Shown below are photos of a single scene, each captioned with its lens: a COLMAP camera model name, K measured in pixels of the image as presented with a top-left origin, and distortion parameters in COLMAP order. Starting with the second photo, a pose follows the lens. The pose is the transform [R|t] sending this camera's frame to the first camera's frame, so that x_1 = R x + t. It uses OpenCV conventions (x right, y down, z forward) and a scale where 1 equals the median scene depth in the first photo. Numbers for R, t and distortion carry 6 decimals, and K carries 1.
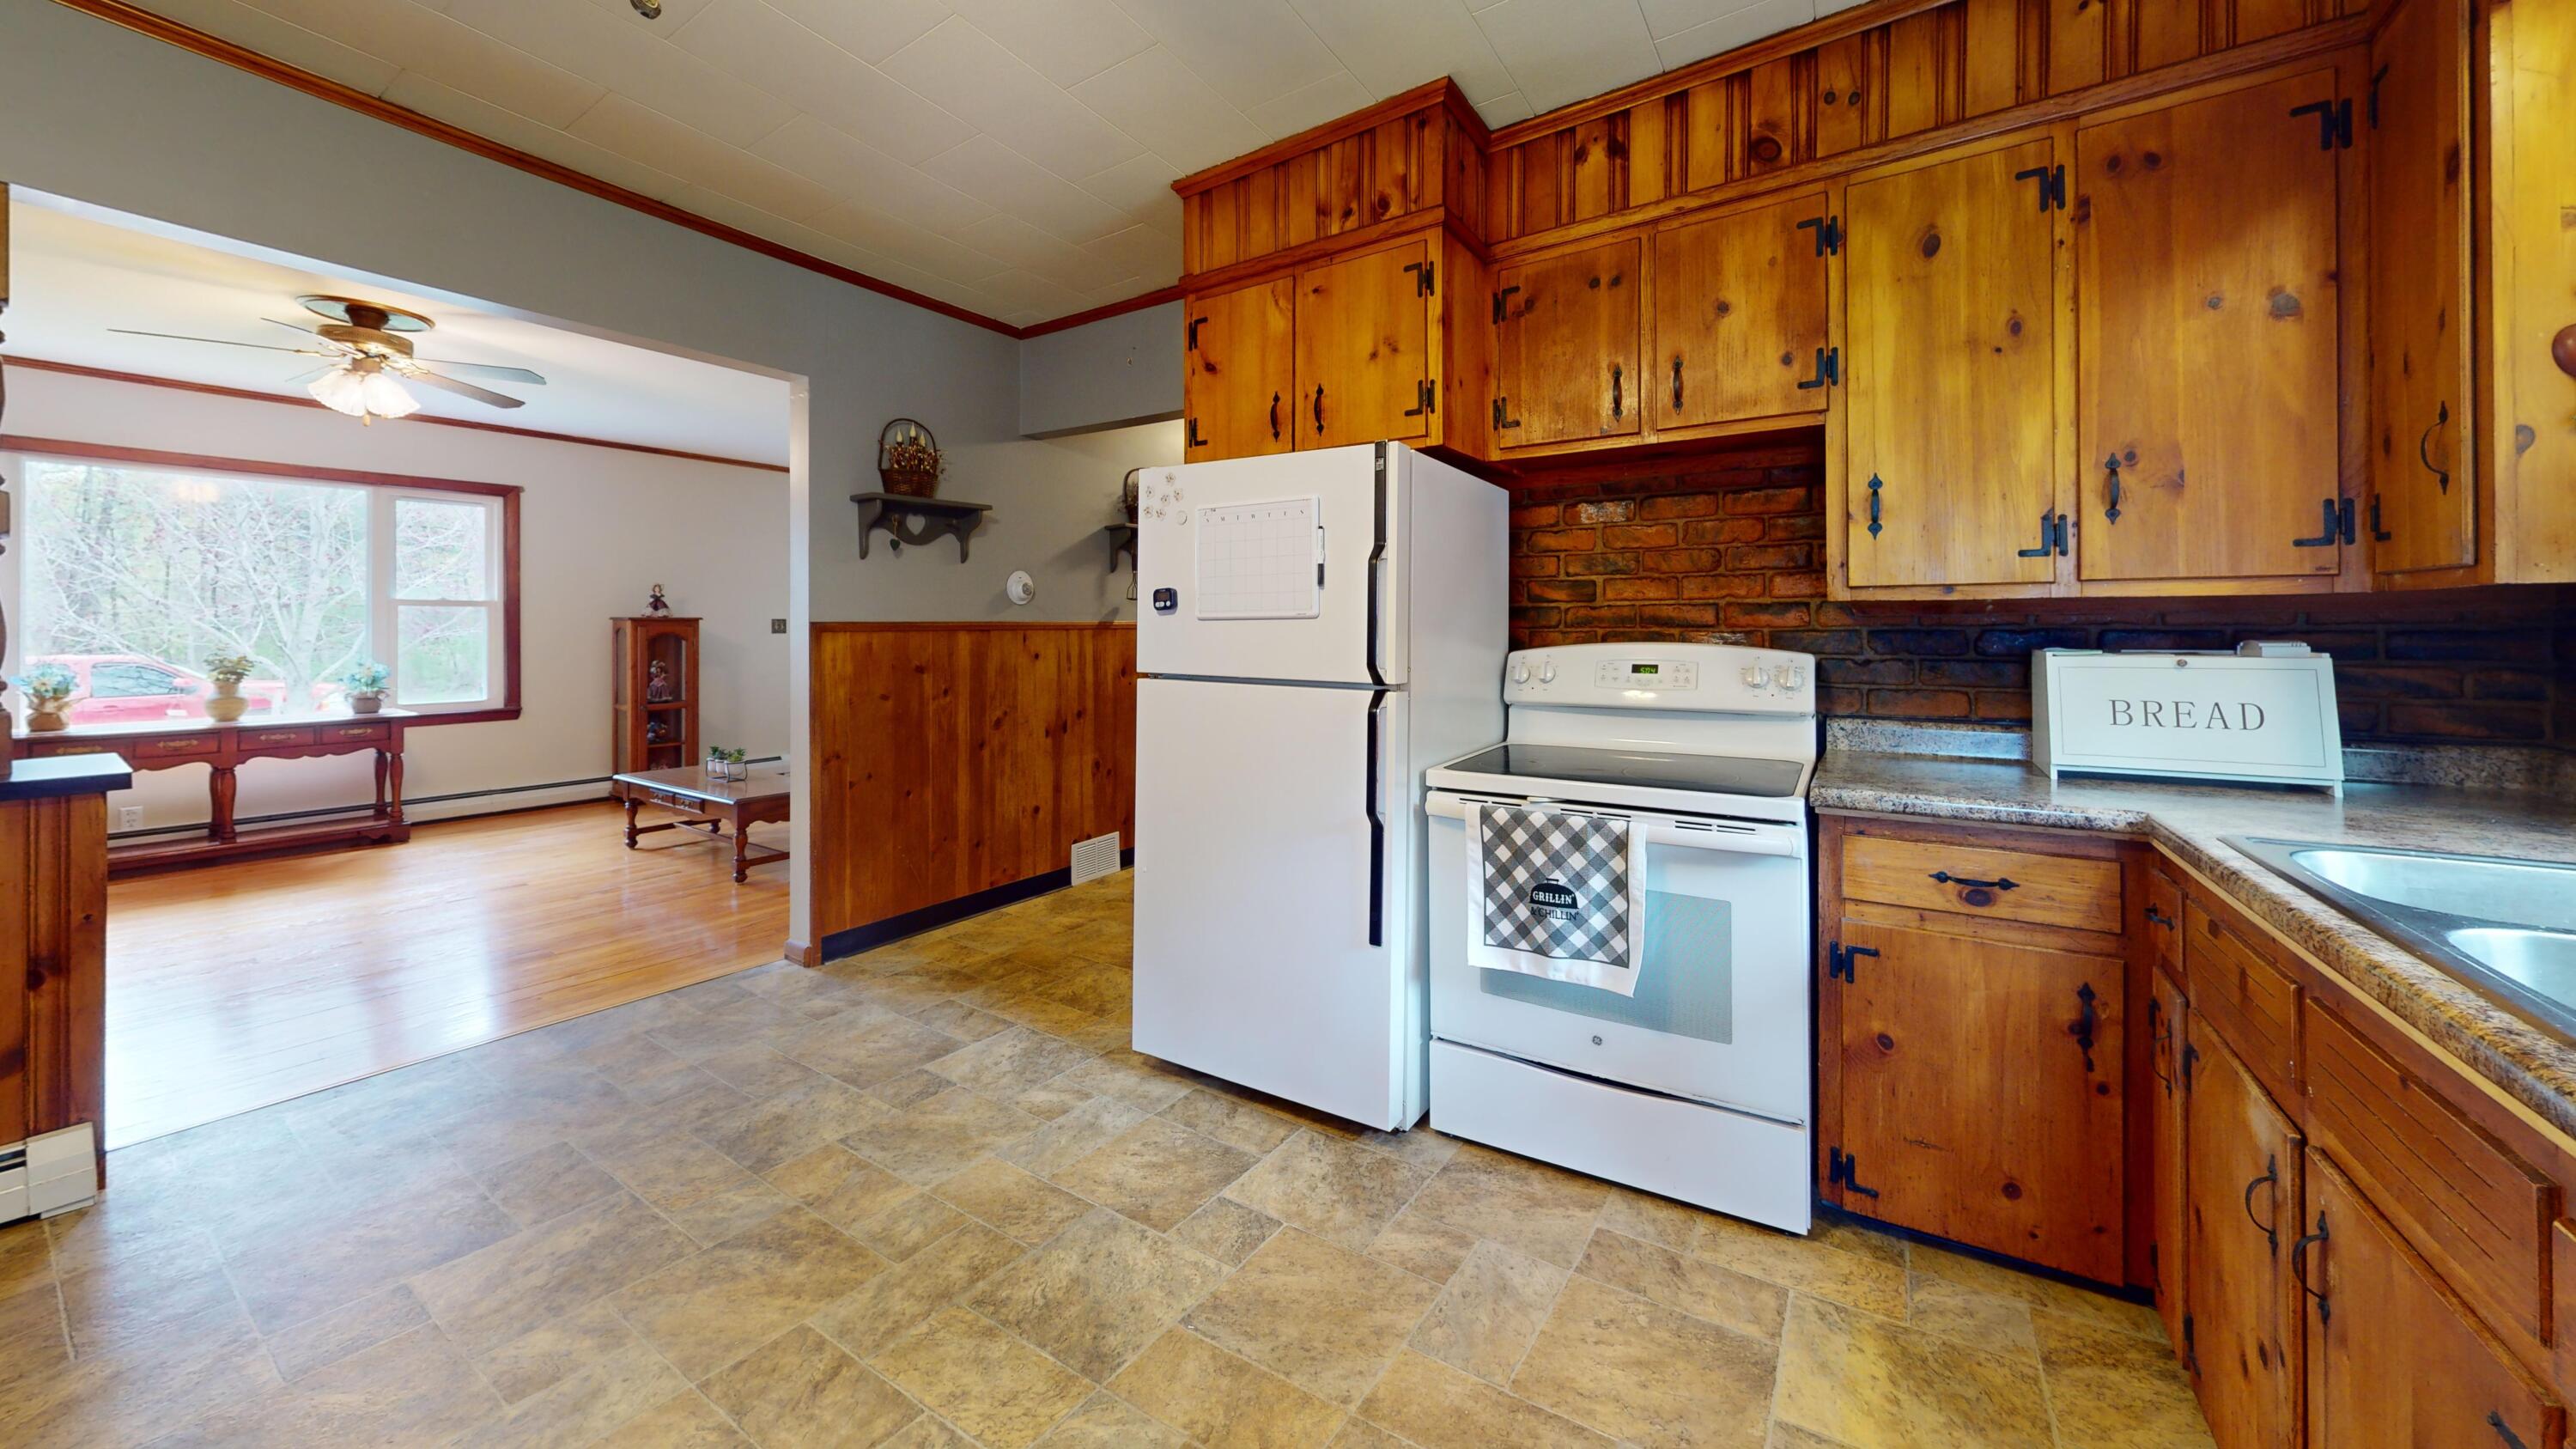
lens RADIAL K [[899.9, 0, 1282.3], [0, 899.9, 729.8], [0, 0, 1]] dist [-0.000112, 0.003758]
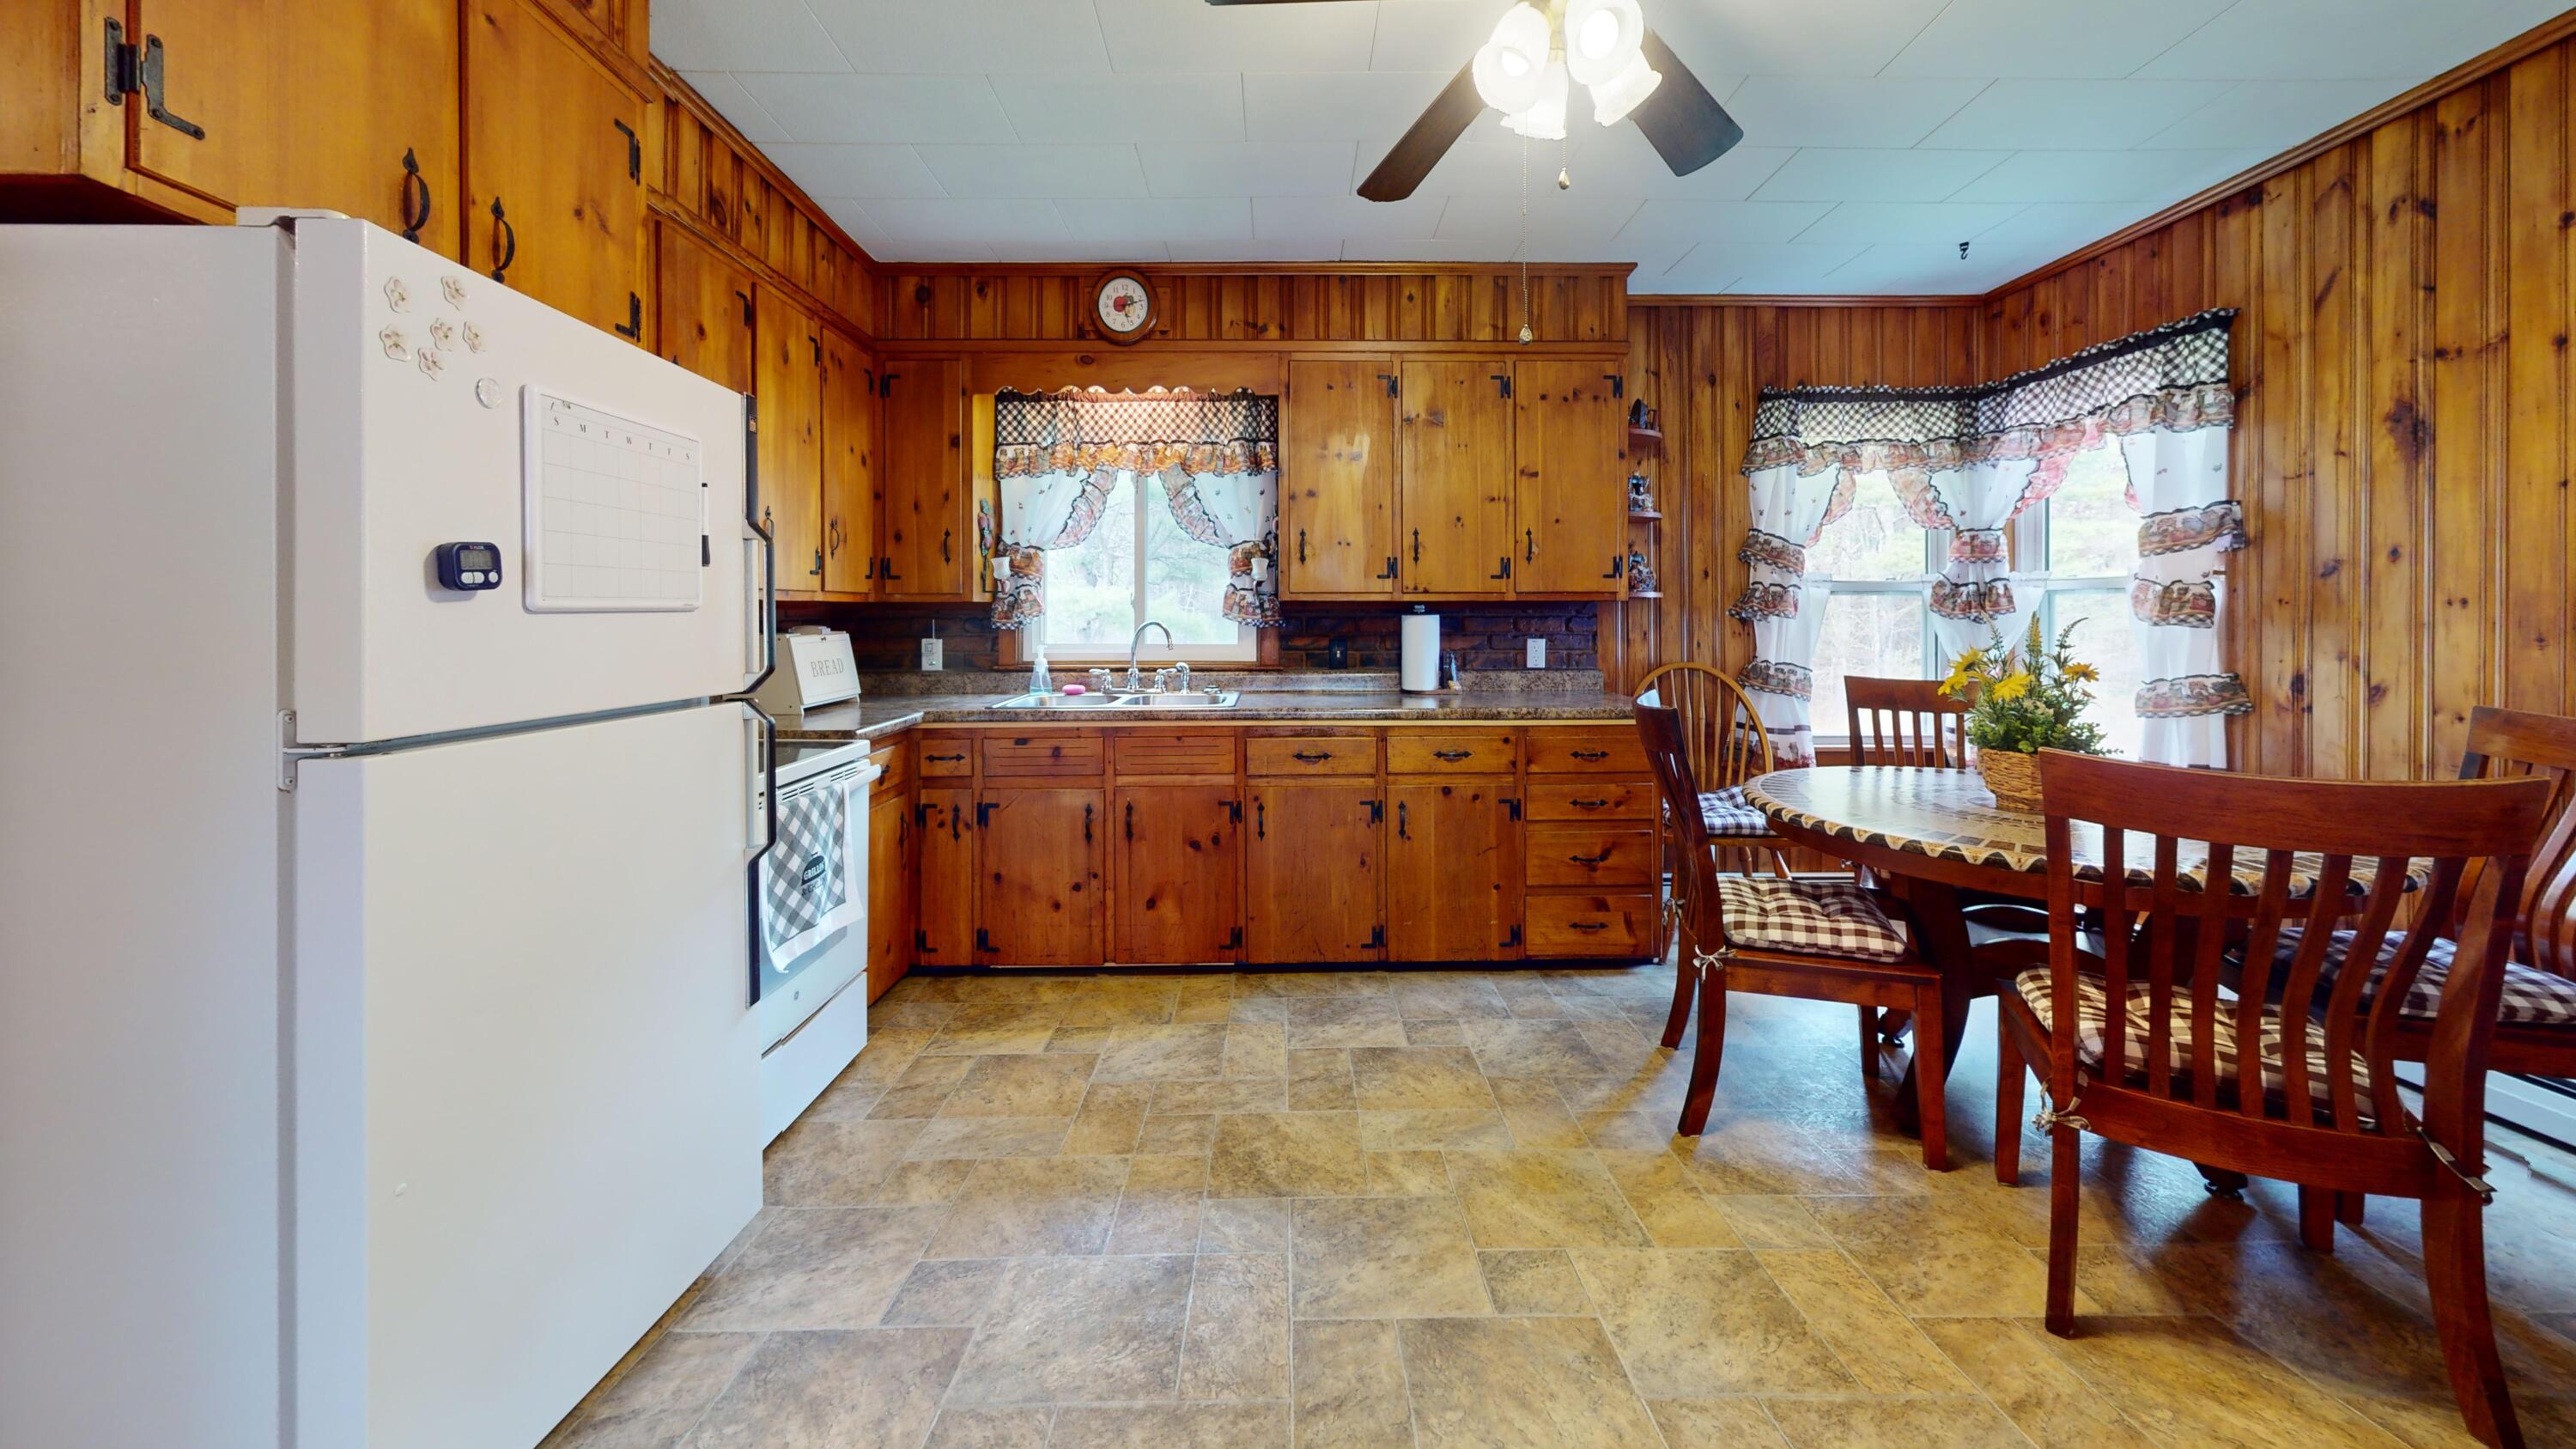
lens RADIAL K [[899.9, 0, 1282.3], [0, 899.9, 729.8], [0, 0, 1]] dist [-0.000112, 0.003758]
pose [[-0.553099, -0.104359, 0.826554, -0.892988], [0.097976, 0.977091, 0.188927, -0.128781], [-0.827334, 0.185477, -0.530204, 1.078895]]
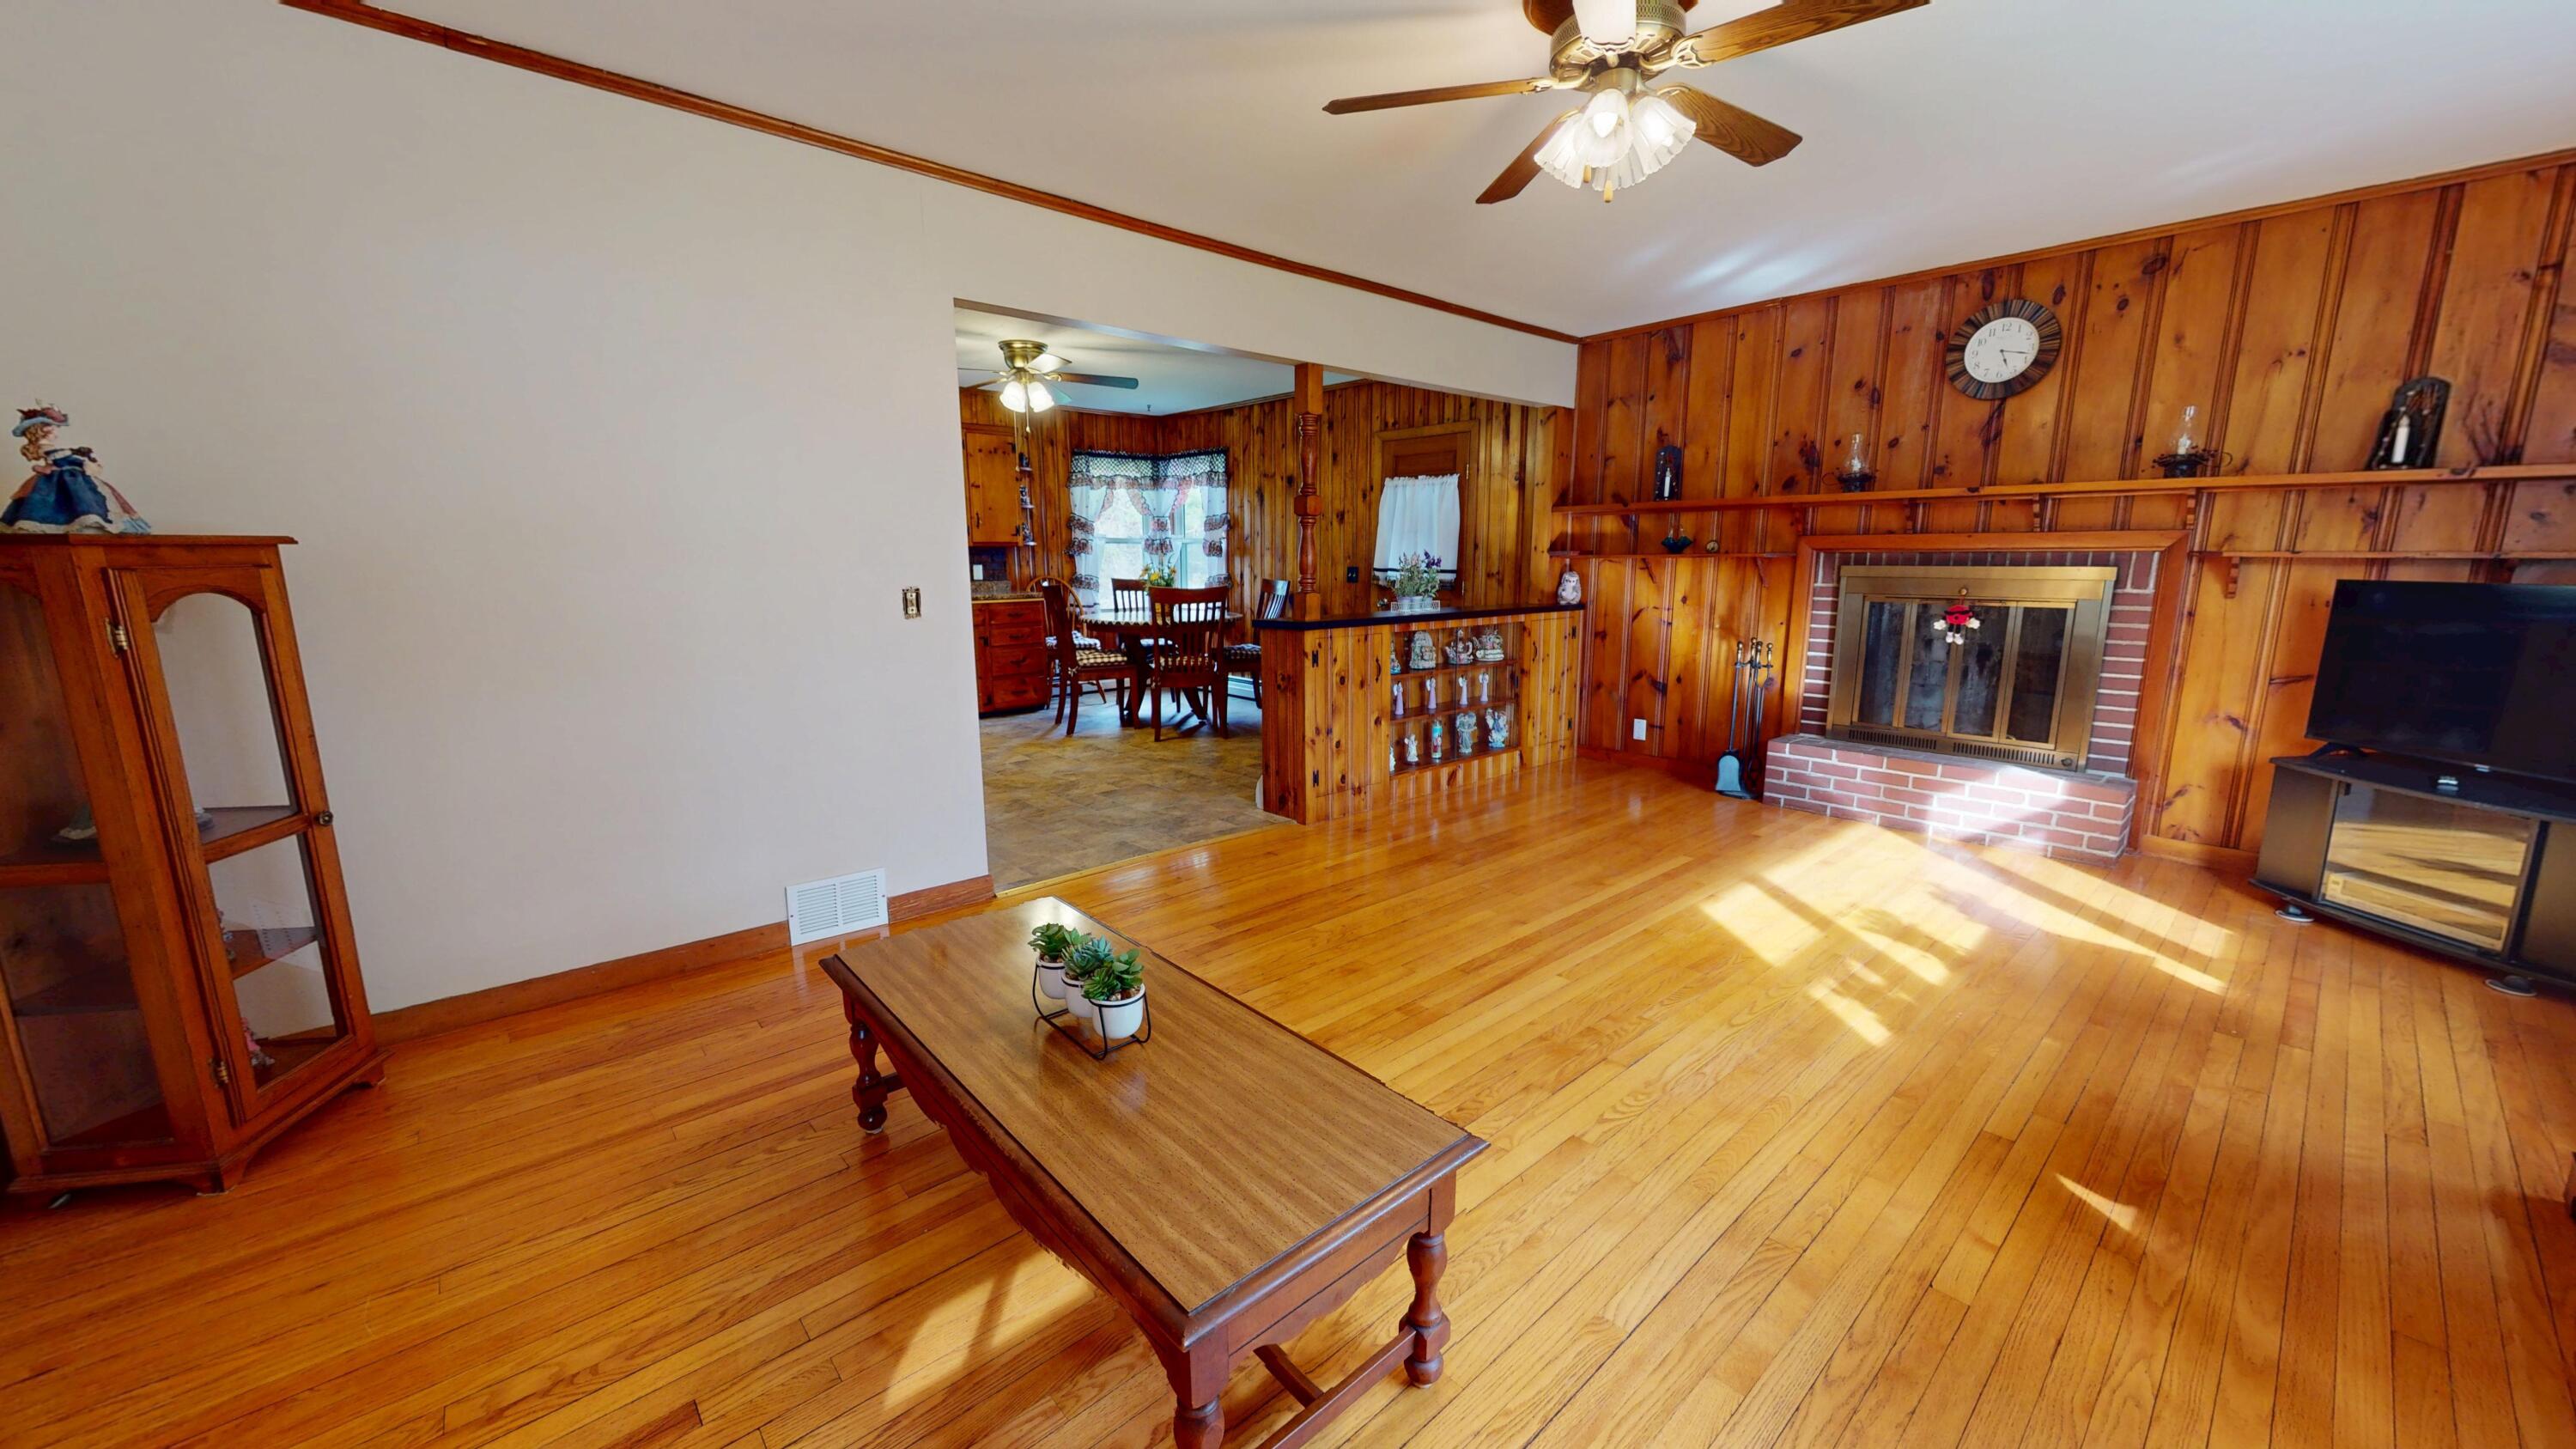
lens RADIAL K [[943.3, 0, 1285.3], [0, 943.3, 728.5], [0, 0, 1]] dist [0.001651, 0.000314]
pose [[-0.962720, -0.046831, 0.266417, -1.942043], [0.033709, 0.956452, 0.289936, -0.354452], [-0.268393, 0.288108, -0.919217, 3.092357]]
